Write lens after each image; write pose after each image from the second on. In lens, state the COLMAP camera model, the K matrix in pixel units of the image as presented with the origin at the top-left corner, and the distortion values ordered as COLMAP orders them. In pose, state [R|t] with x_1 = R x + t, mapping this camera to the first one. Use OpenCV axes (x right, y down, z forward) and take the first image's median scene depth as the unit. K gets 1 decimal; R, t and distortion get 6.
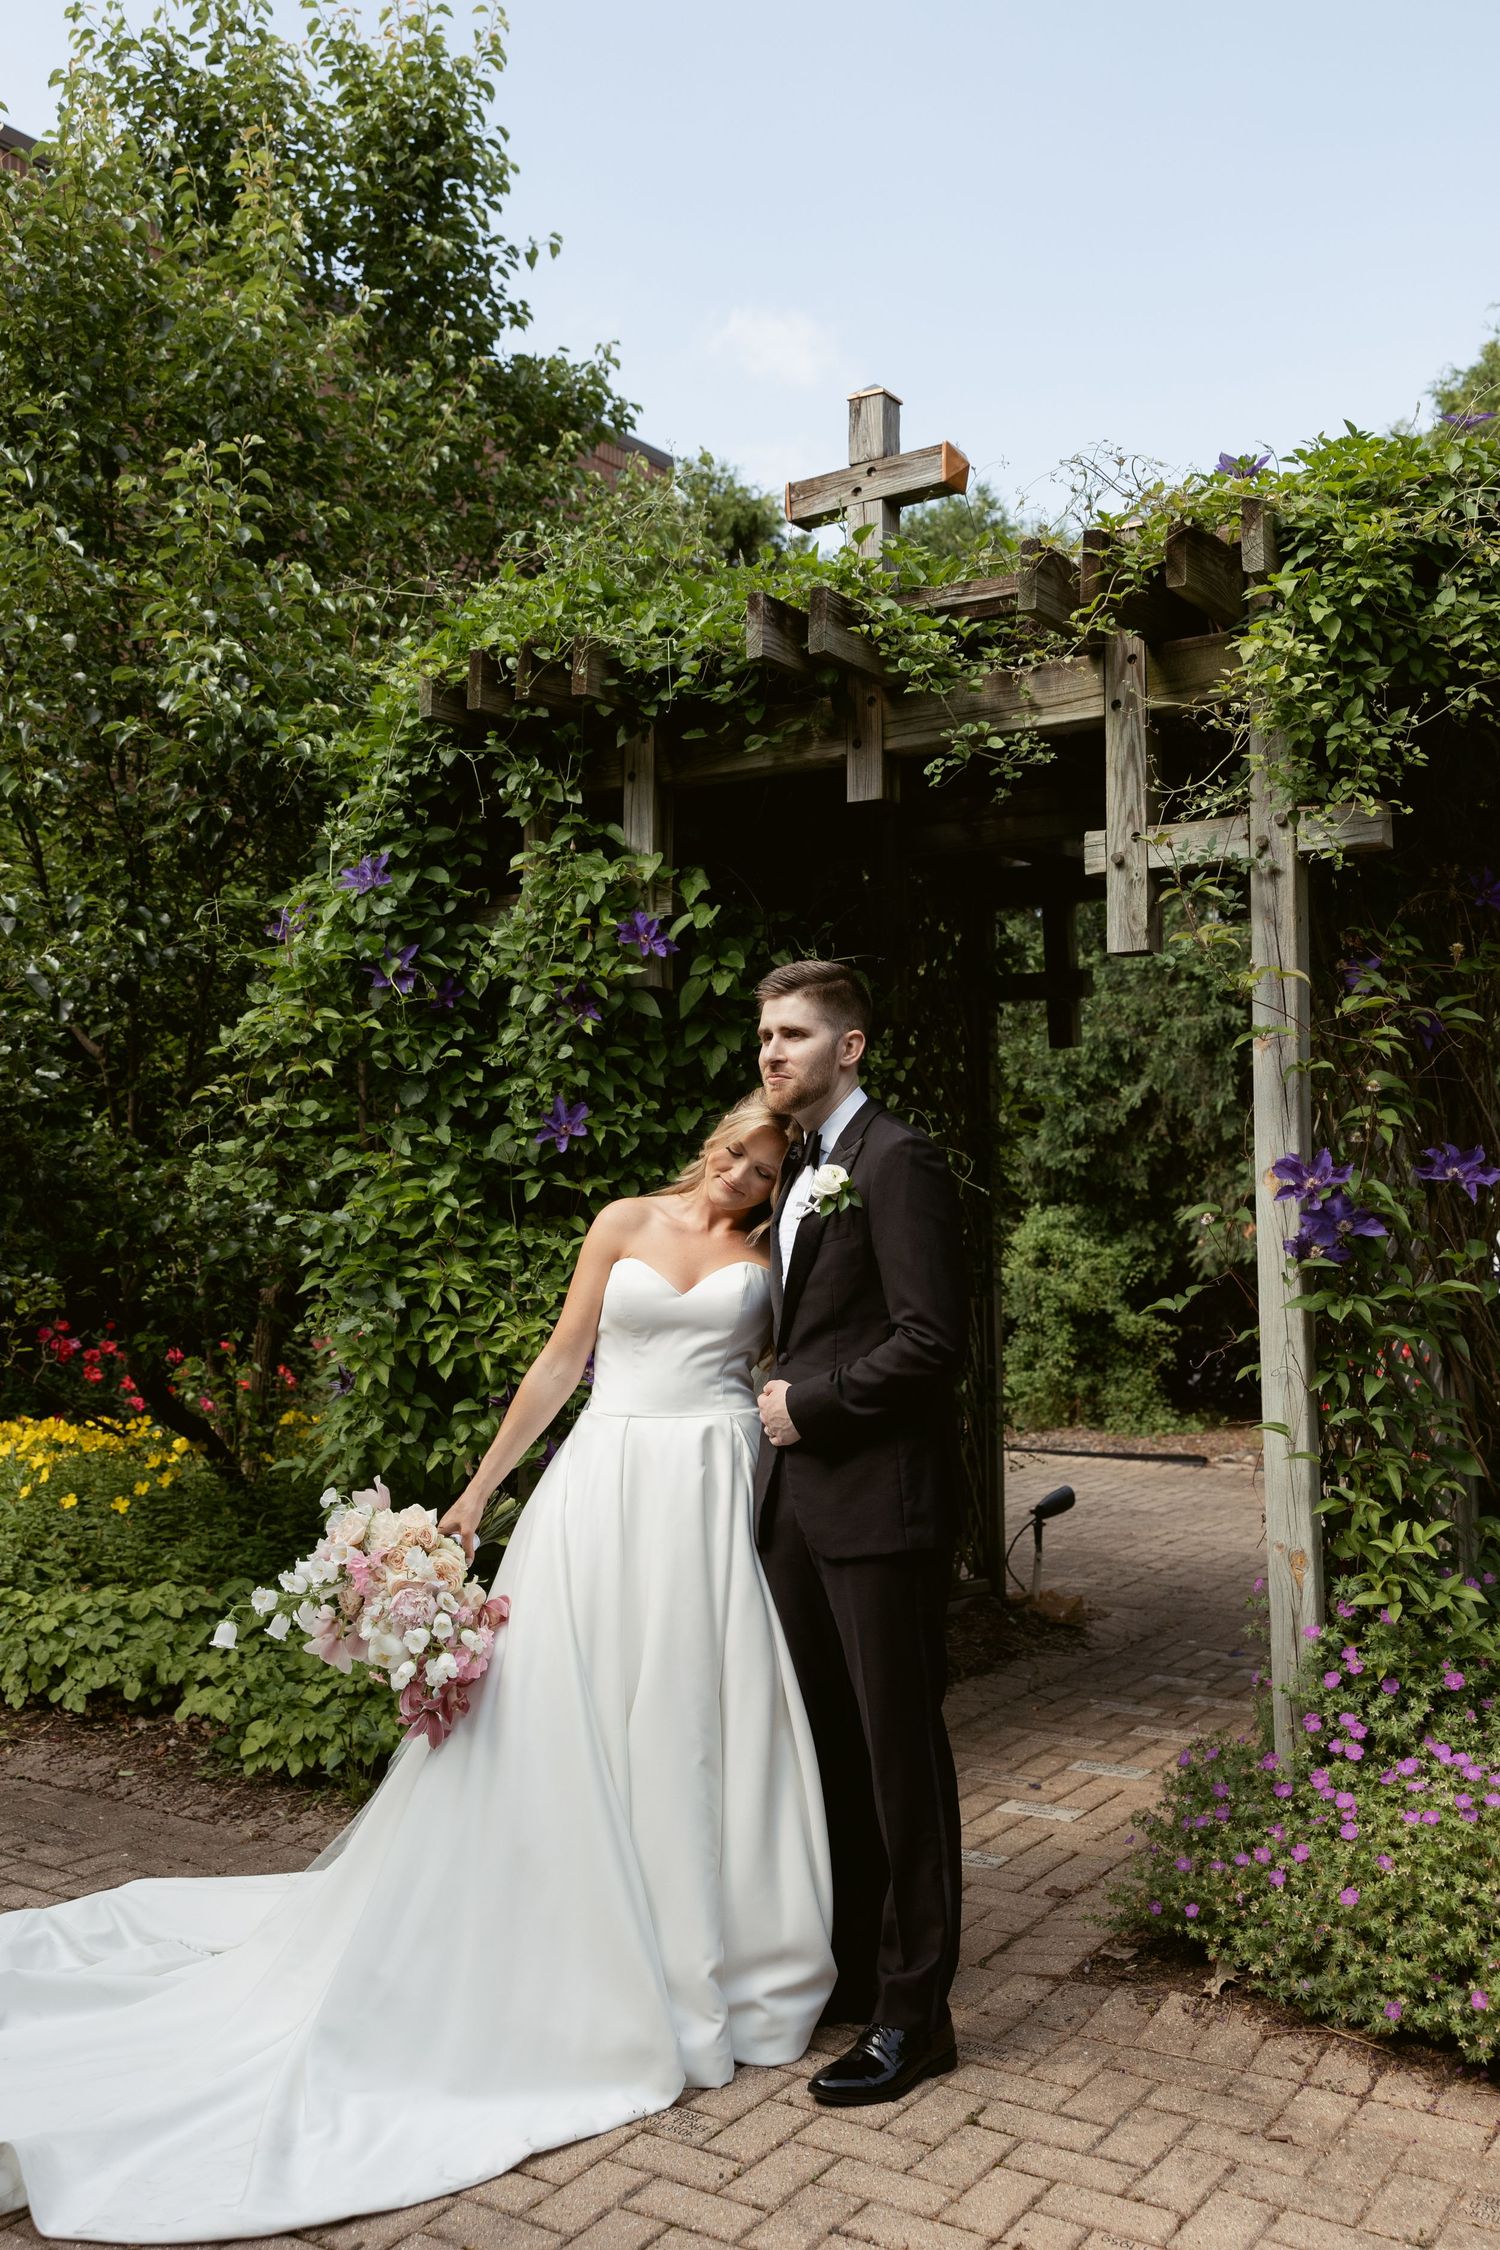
lens RADIAL K [[1982.6, 0, 757.6], [0, 1982.6, 1090.4], [0, 0, 1]] dist [-0.010635, 0.005133]
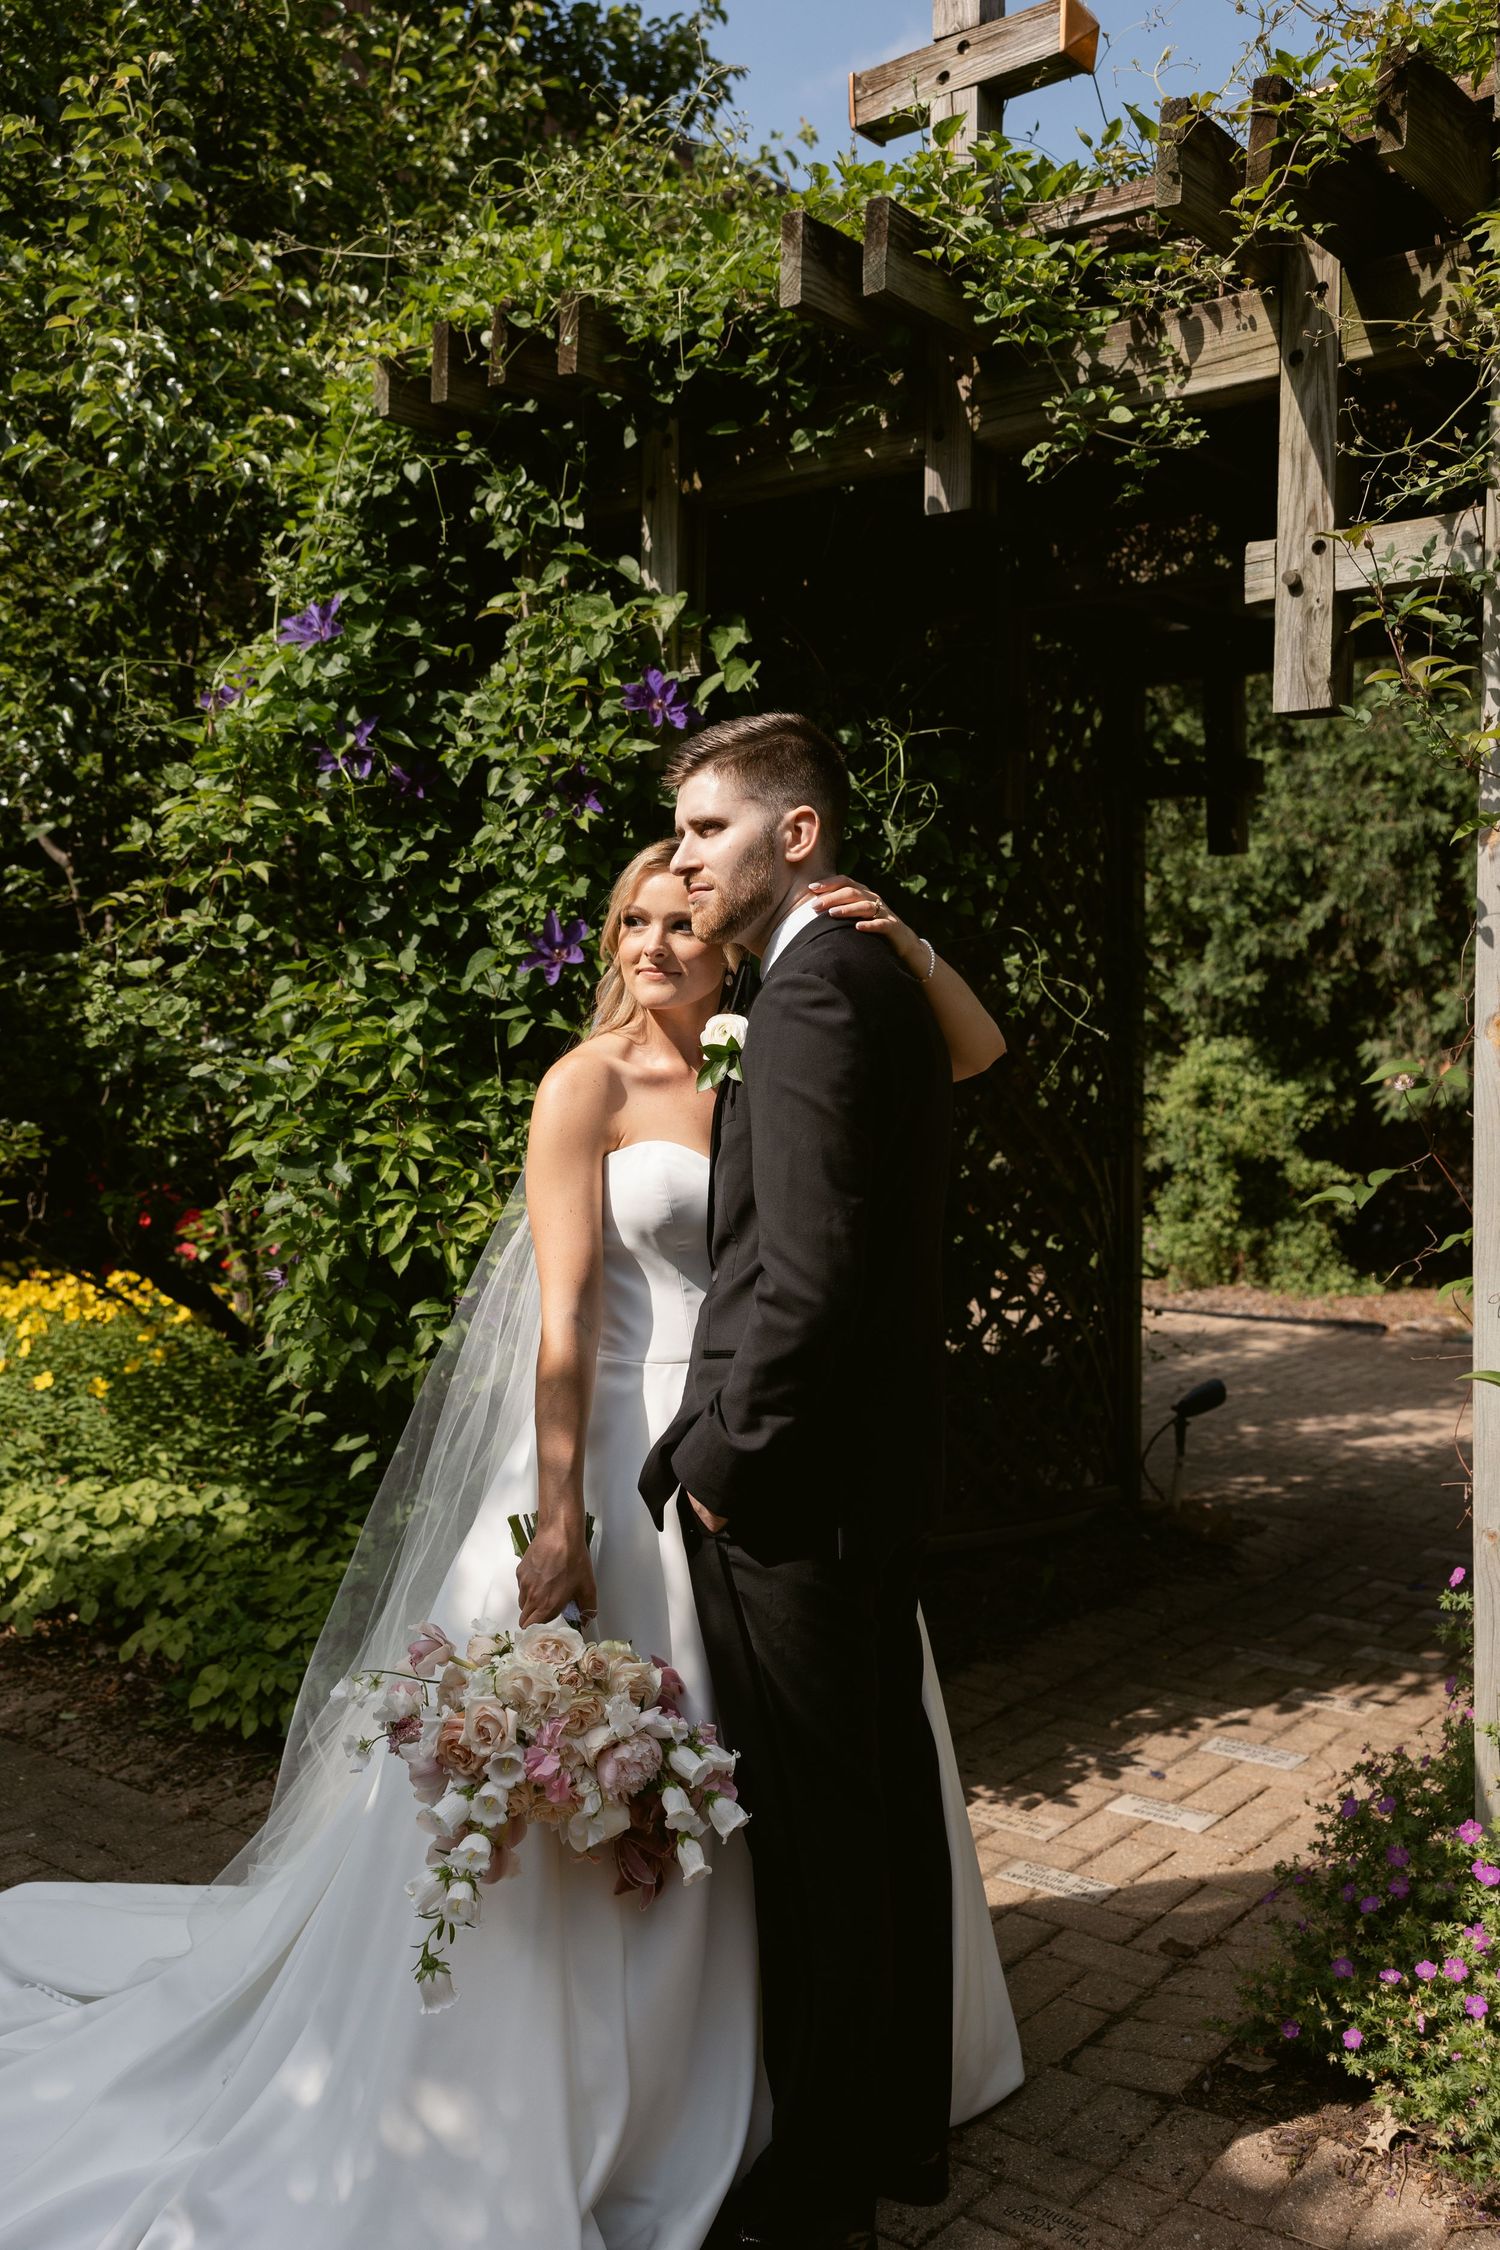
lens RADIAL K [[2020.8, 0, 734.1], [0, 2020.8, 1114.5], [0, 0, 1]] dist [0.006552, 0.002981]
pose [[0.995699, 0.010235, -0.092077, 0.045075], [-0.000899, 0.994899, 0.100868, 0.001960], [0.092640, -0.100352, 0.990630, 0.212965]]
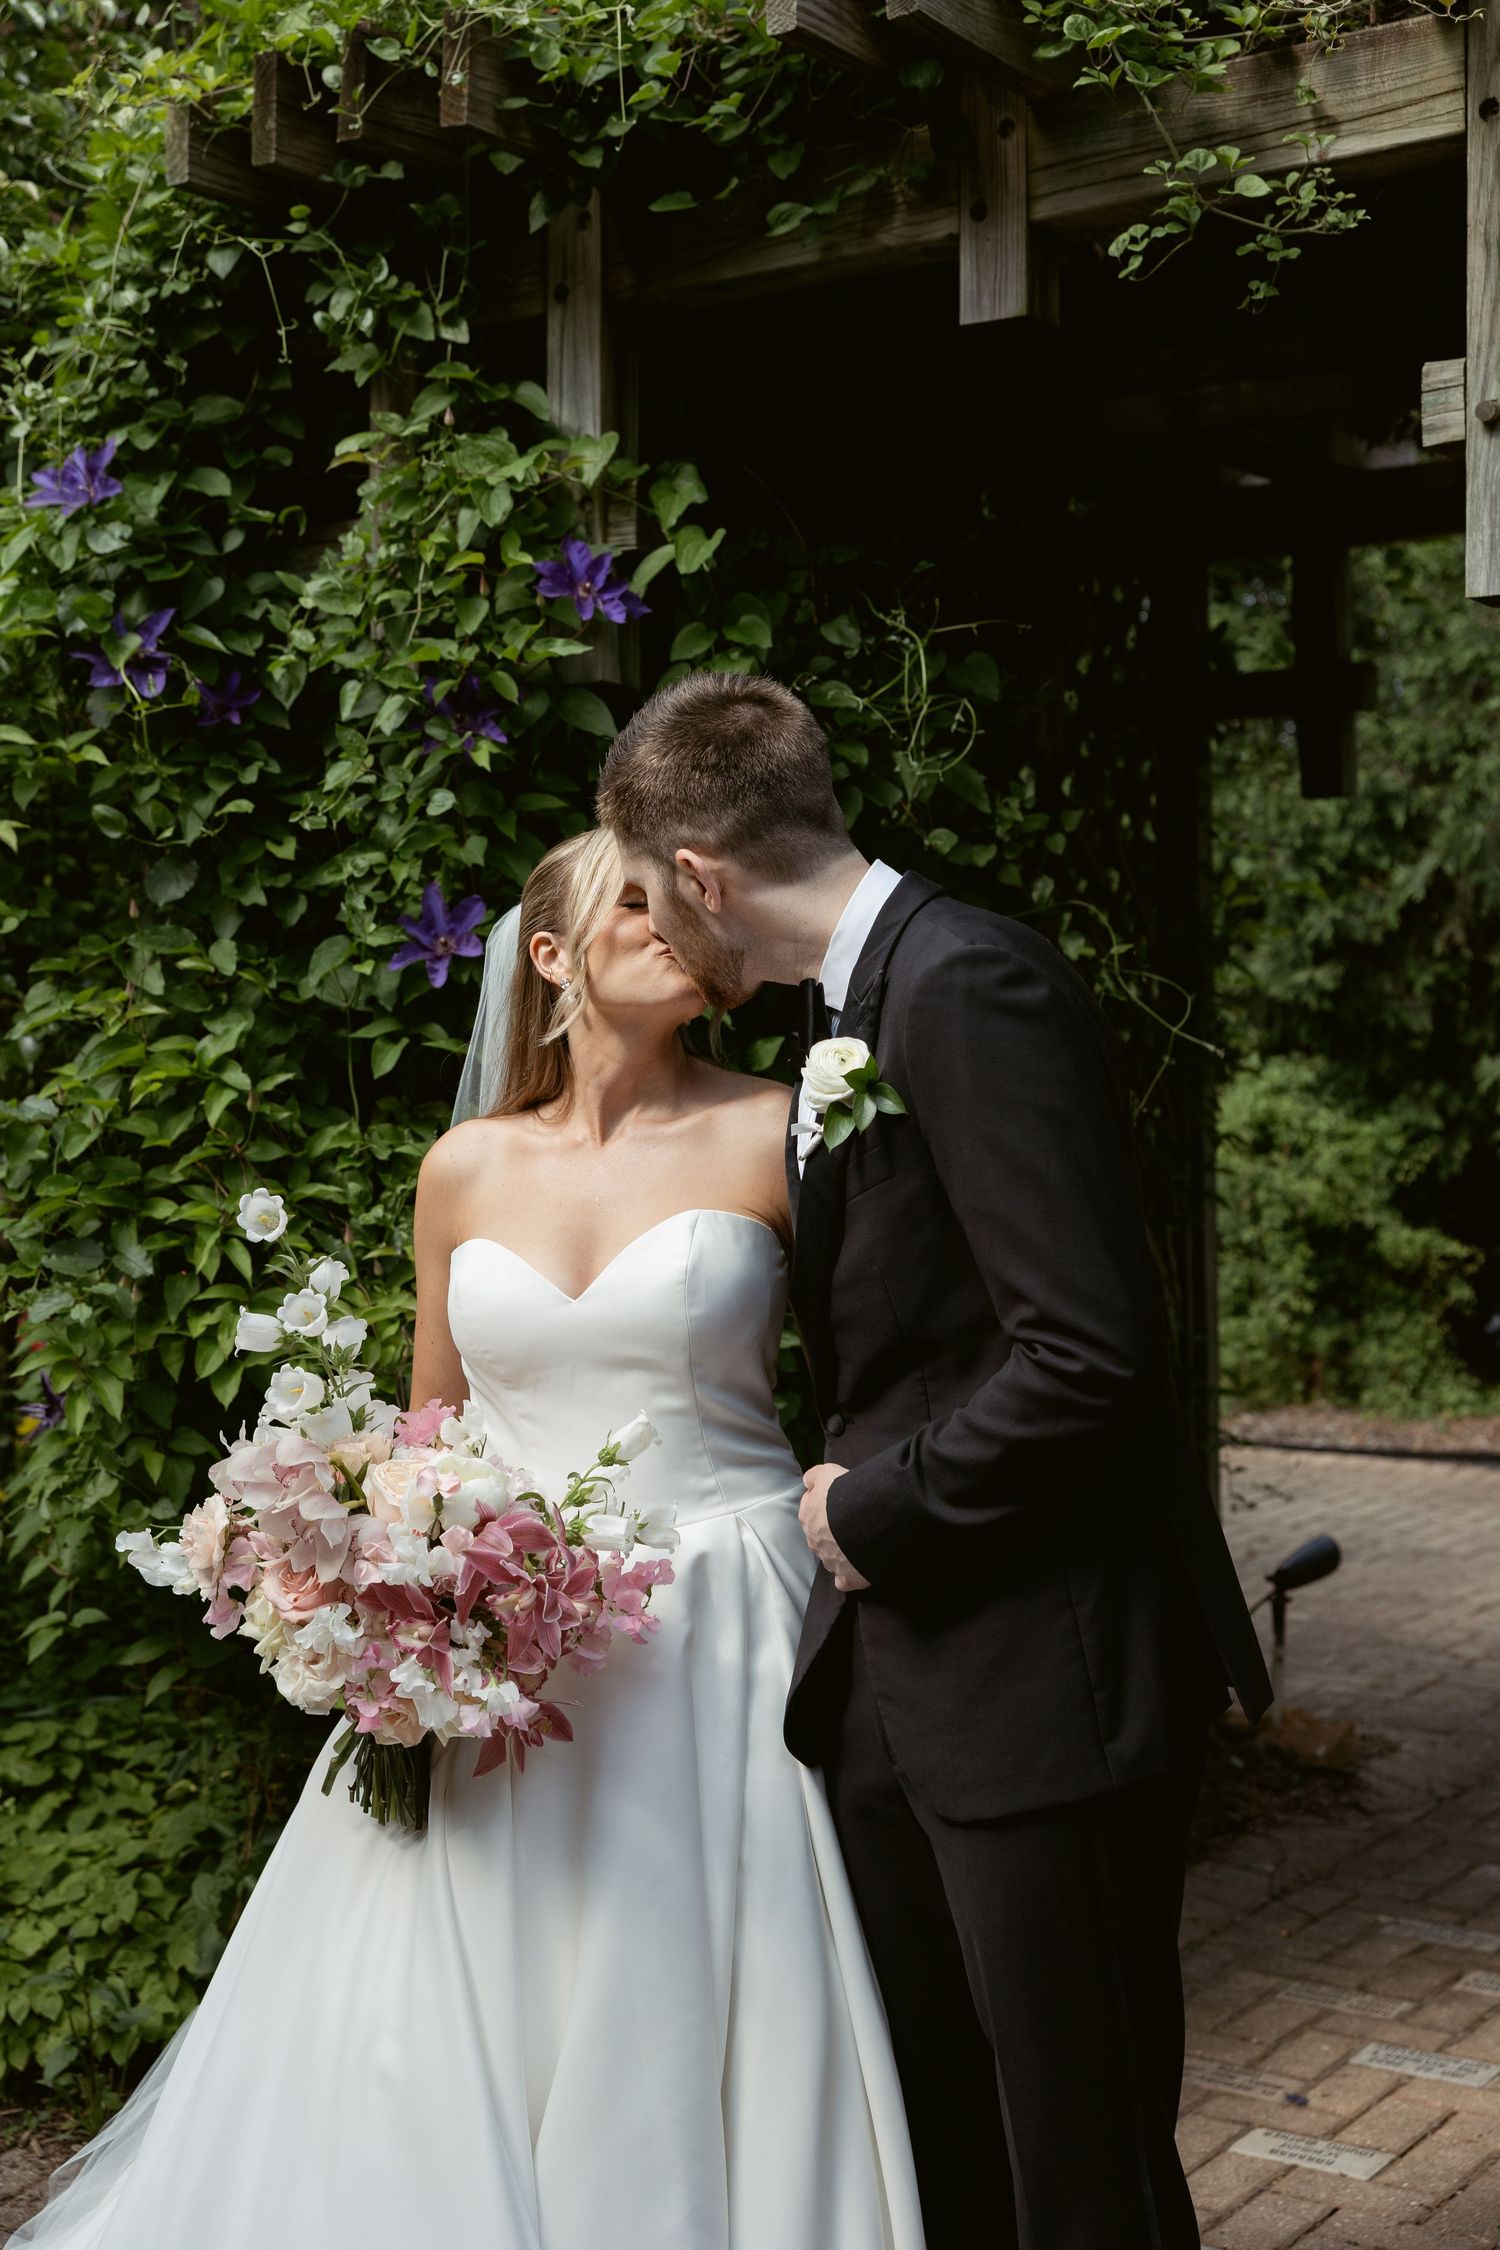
lens RADIAL K [[2886.6, 0, 702.3], [0, 2886.6, 1089.8], [0, 0, 1]] dist [-0.002217, 0.046794]
pose [[0.999190, -0.005896, -0.039819, 0.005557], [0.008733, 0.997406, 0.071453, 0.003260], [0.039295, -0.071743, 0.996649, 0.206596]]
